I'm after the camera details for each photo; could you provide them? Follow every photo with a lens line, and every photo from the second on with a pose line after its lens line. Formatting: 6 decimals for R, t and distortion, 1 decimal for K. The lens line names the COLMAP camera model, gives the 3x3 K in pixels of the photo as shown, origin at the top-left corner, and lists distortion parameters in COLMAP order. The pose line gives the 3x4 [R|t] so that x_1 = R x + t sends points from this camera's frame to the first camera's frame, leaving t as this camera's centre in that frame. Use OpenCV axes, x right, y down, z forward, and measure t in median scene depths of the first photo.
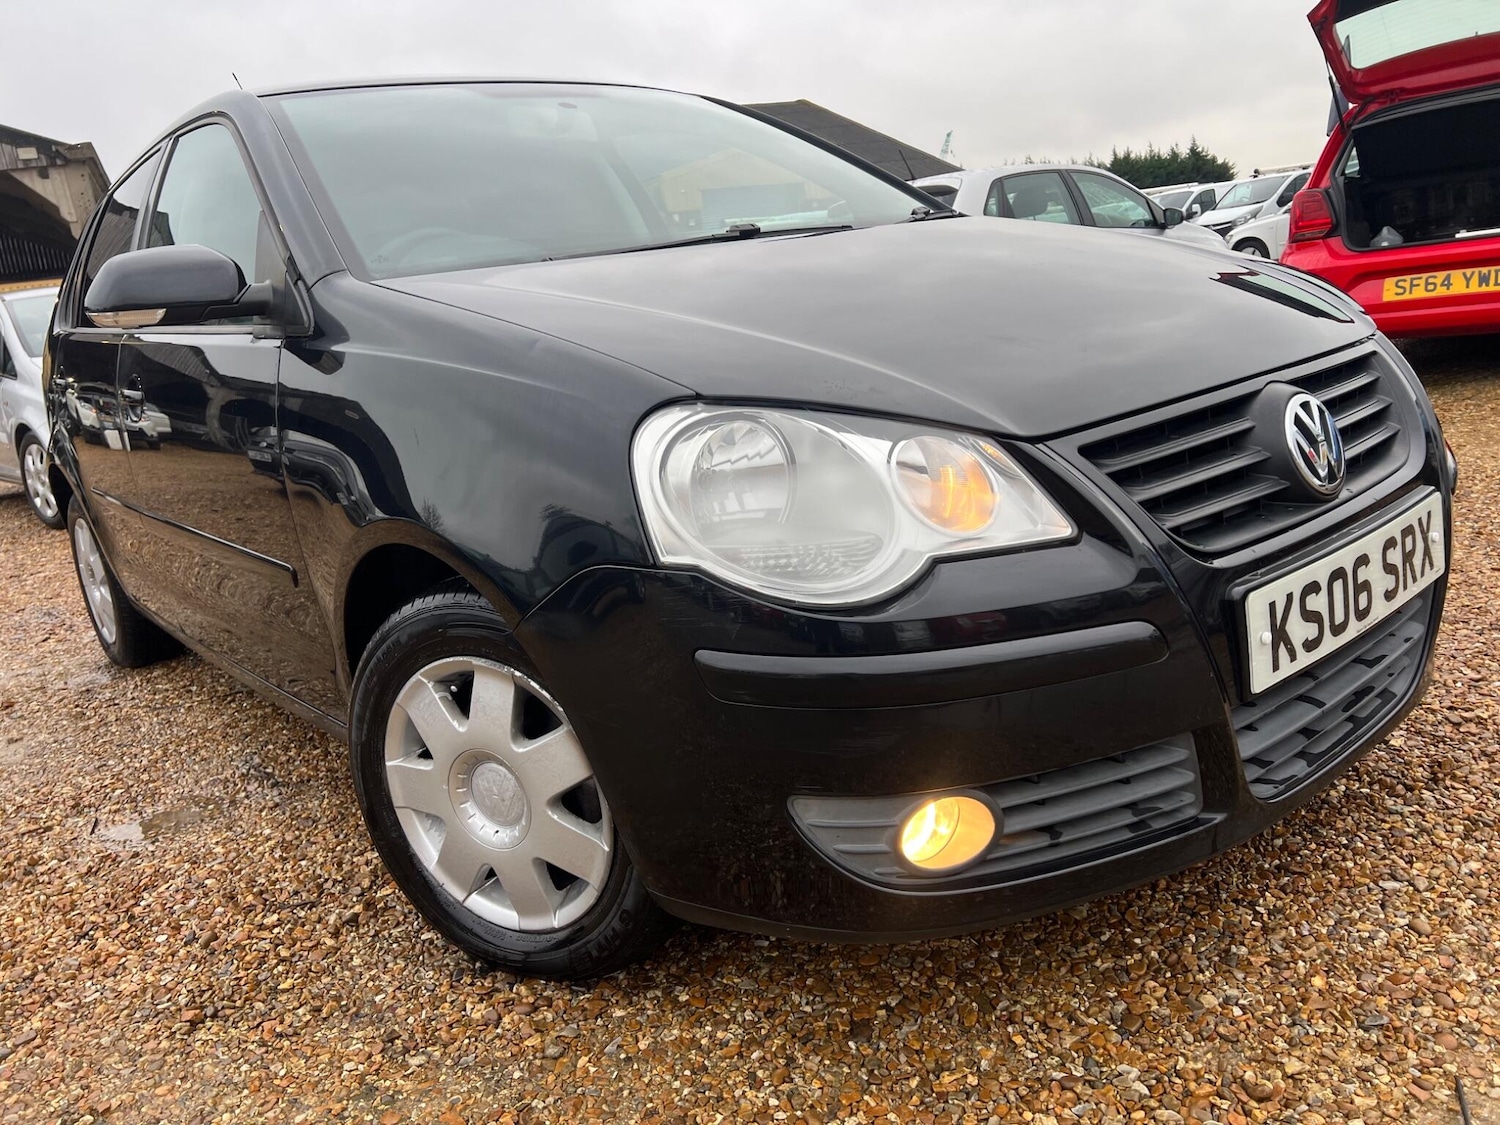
lens RADIAL K [[1130.9, 0, 750.0], [0, 1130.9, 562.5], [0, 0, 1]] dist [0.065541, -0.075617]
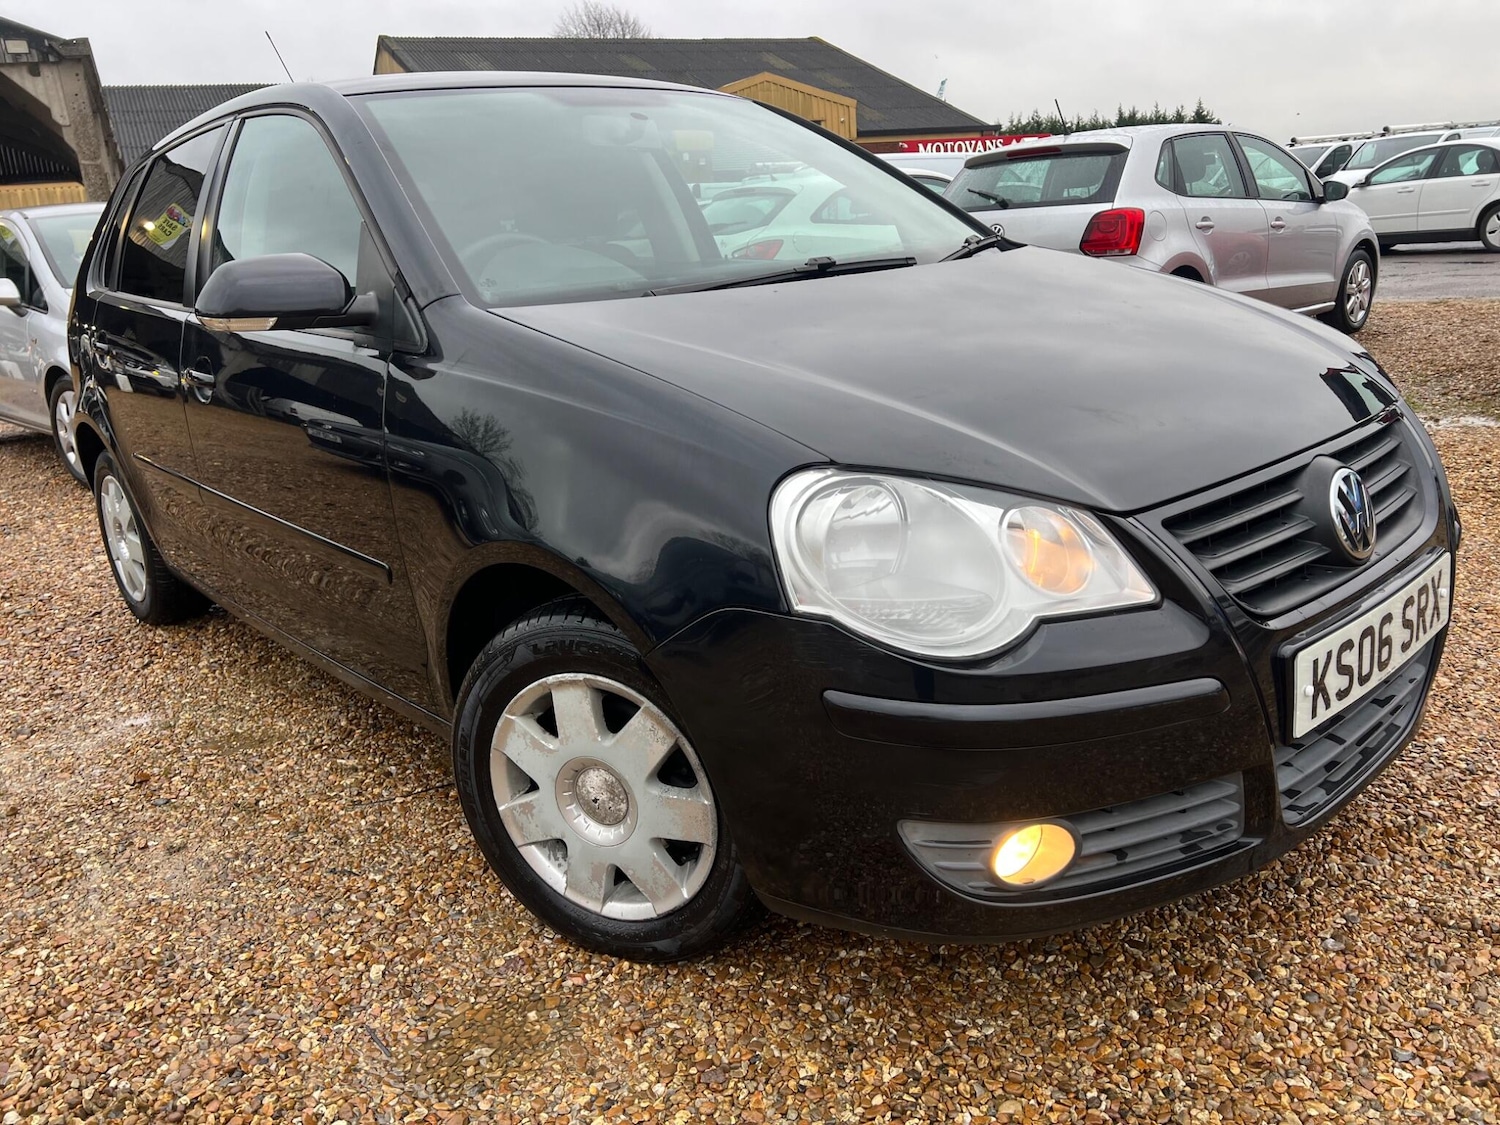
lens RADIAL K [[1133.5, 0, 755.4], [0, 1133.5, 565.5], [0, 0, 1]] dist [0.059997, -0.067103]
pose [[0.997796, 0.039475, 0.053340, -0.149632], [-0.042267, 0.997738, 0.052272, -0.084548], [-0.051156, -0.054411, 0.997207, -0.099155]]
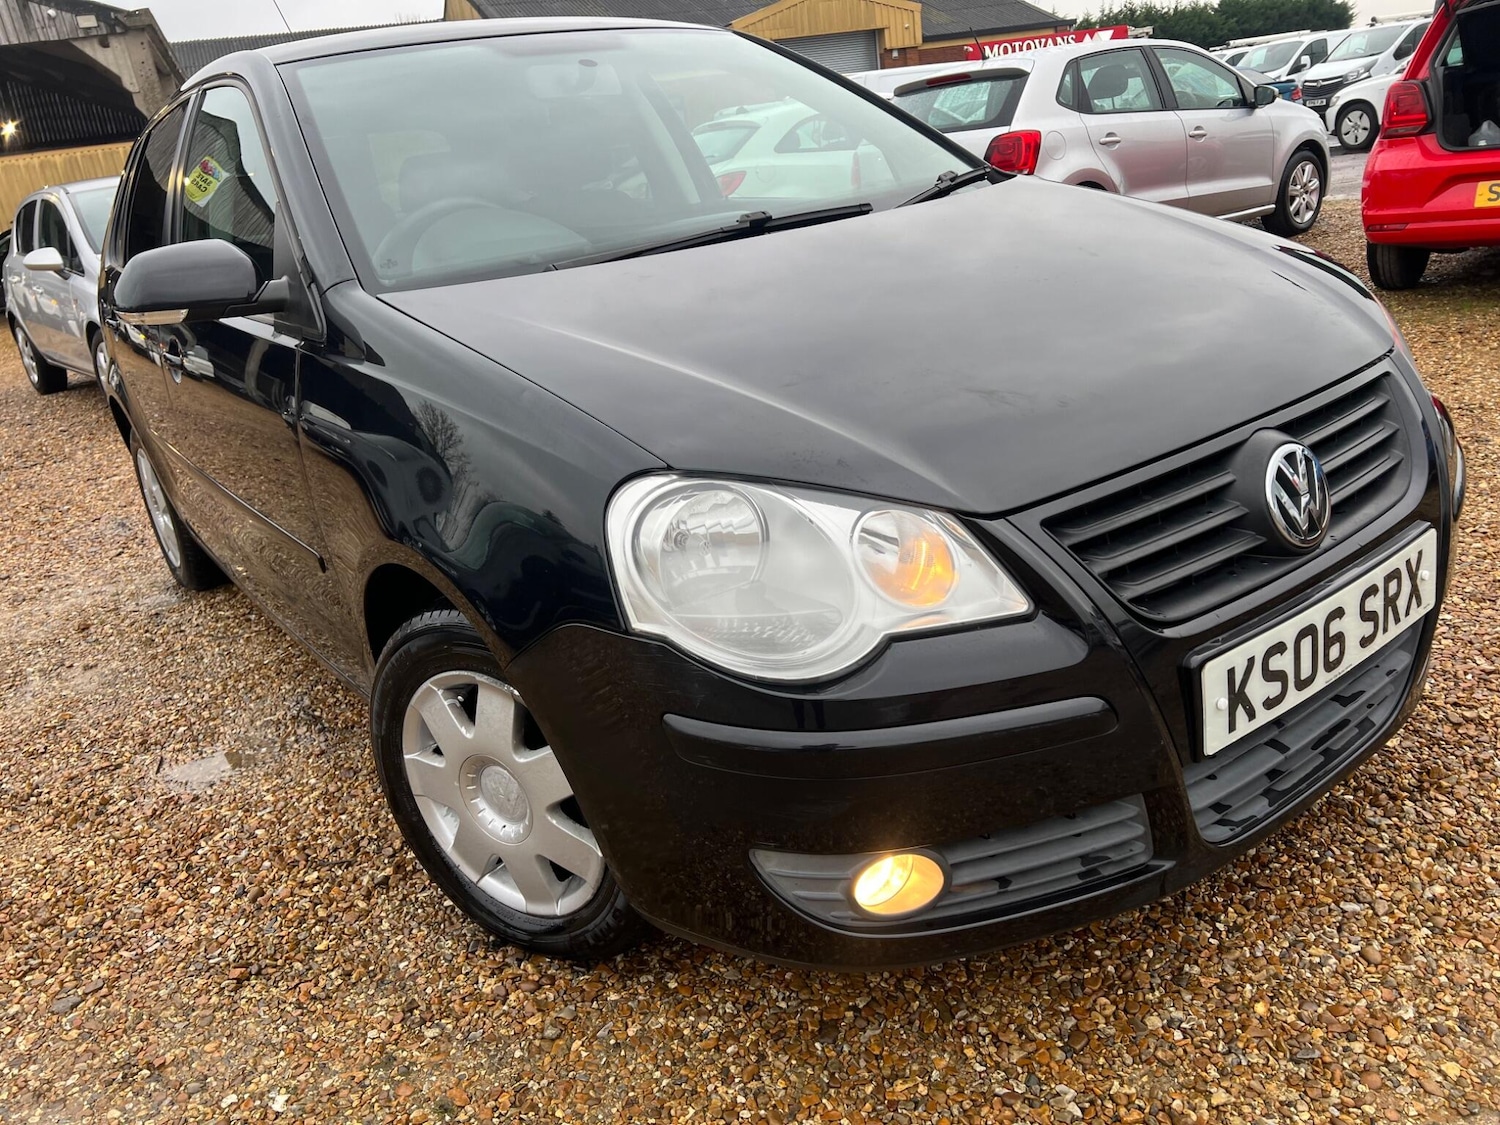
lens RADIAL K [[1133.5, 0, 755.4], [0, 1133.5, 565.5], [0, 0, 1]] dist [0.059997, -0.067103]
pose [[0.998055, 0.019360, -0.059249, 0.080438], [-0.011638, 0.991705, 0.128005, -0.161508], [0.061236, -0.127066, 0.990002, -0.024233]]
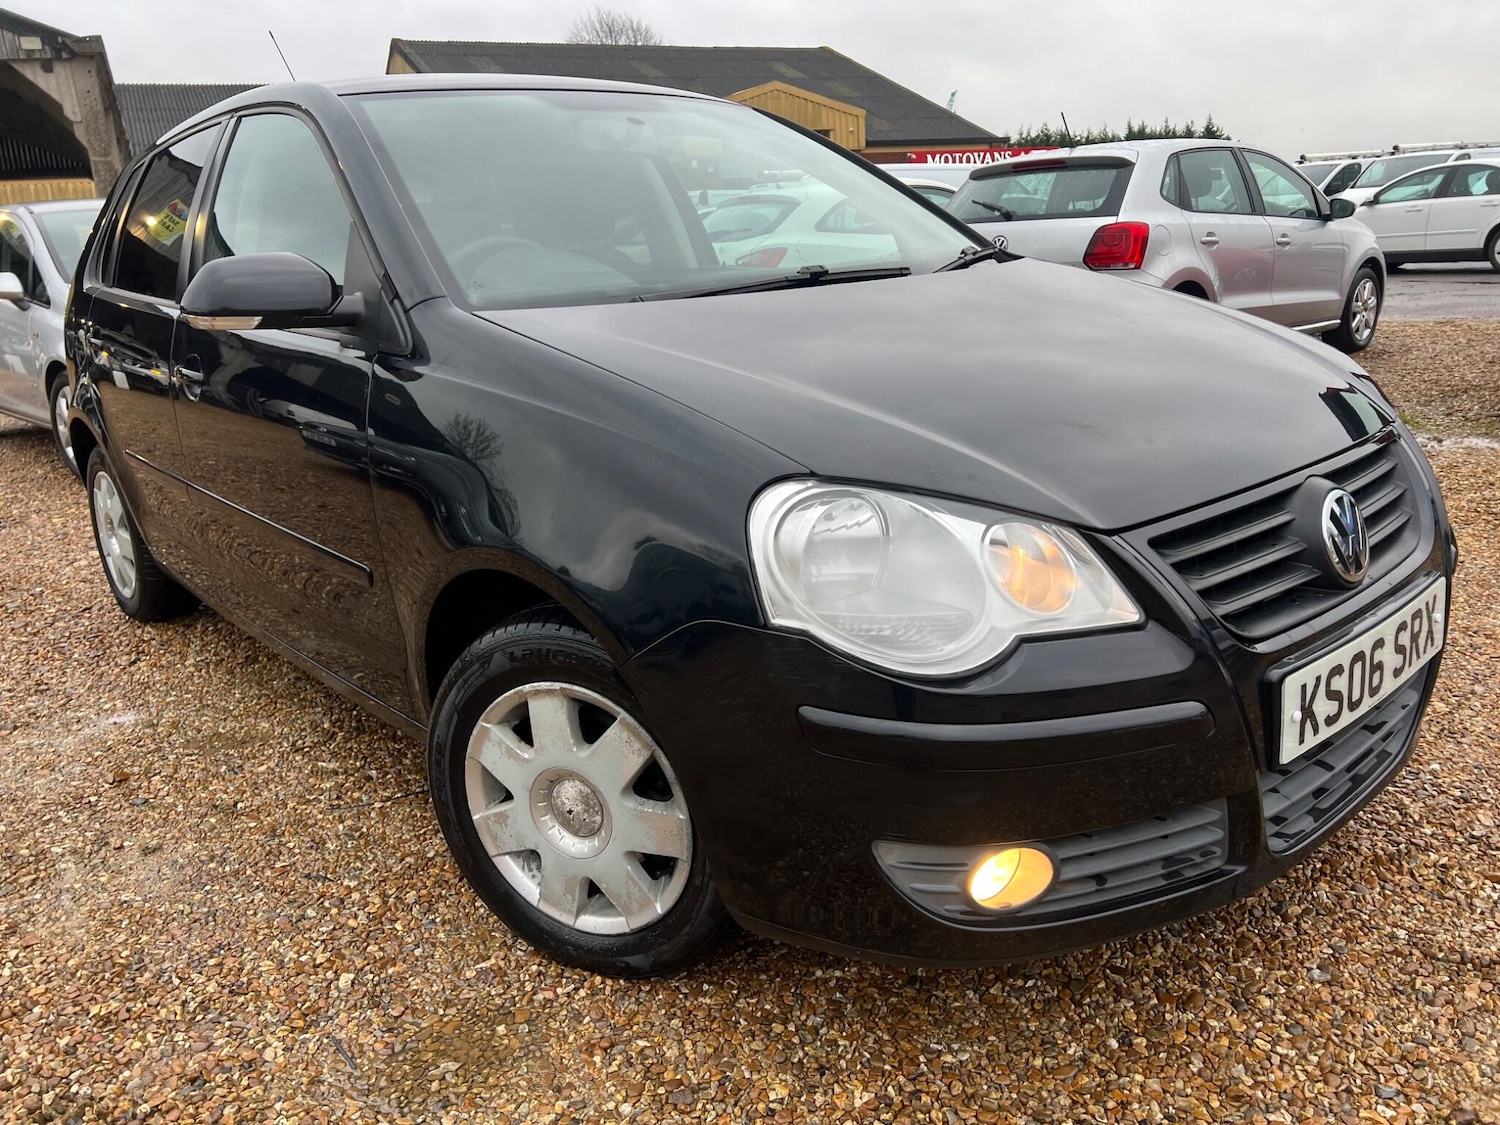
lens RADIAL K [[1130.9, 0, 750.0], [0, 1130.9, 562.5], [0, 0, 1]] dist [0.065541, -0.075617]
pose [[0.997185, 0.059578, 0.045523, -0.127595], [-0.061608, 0.997104, 0.044581, -0.089512], [-0.042735, -0.047260, 0.997968, -0.081825]]
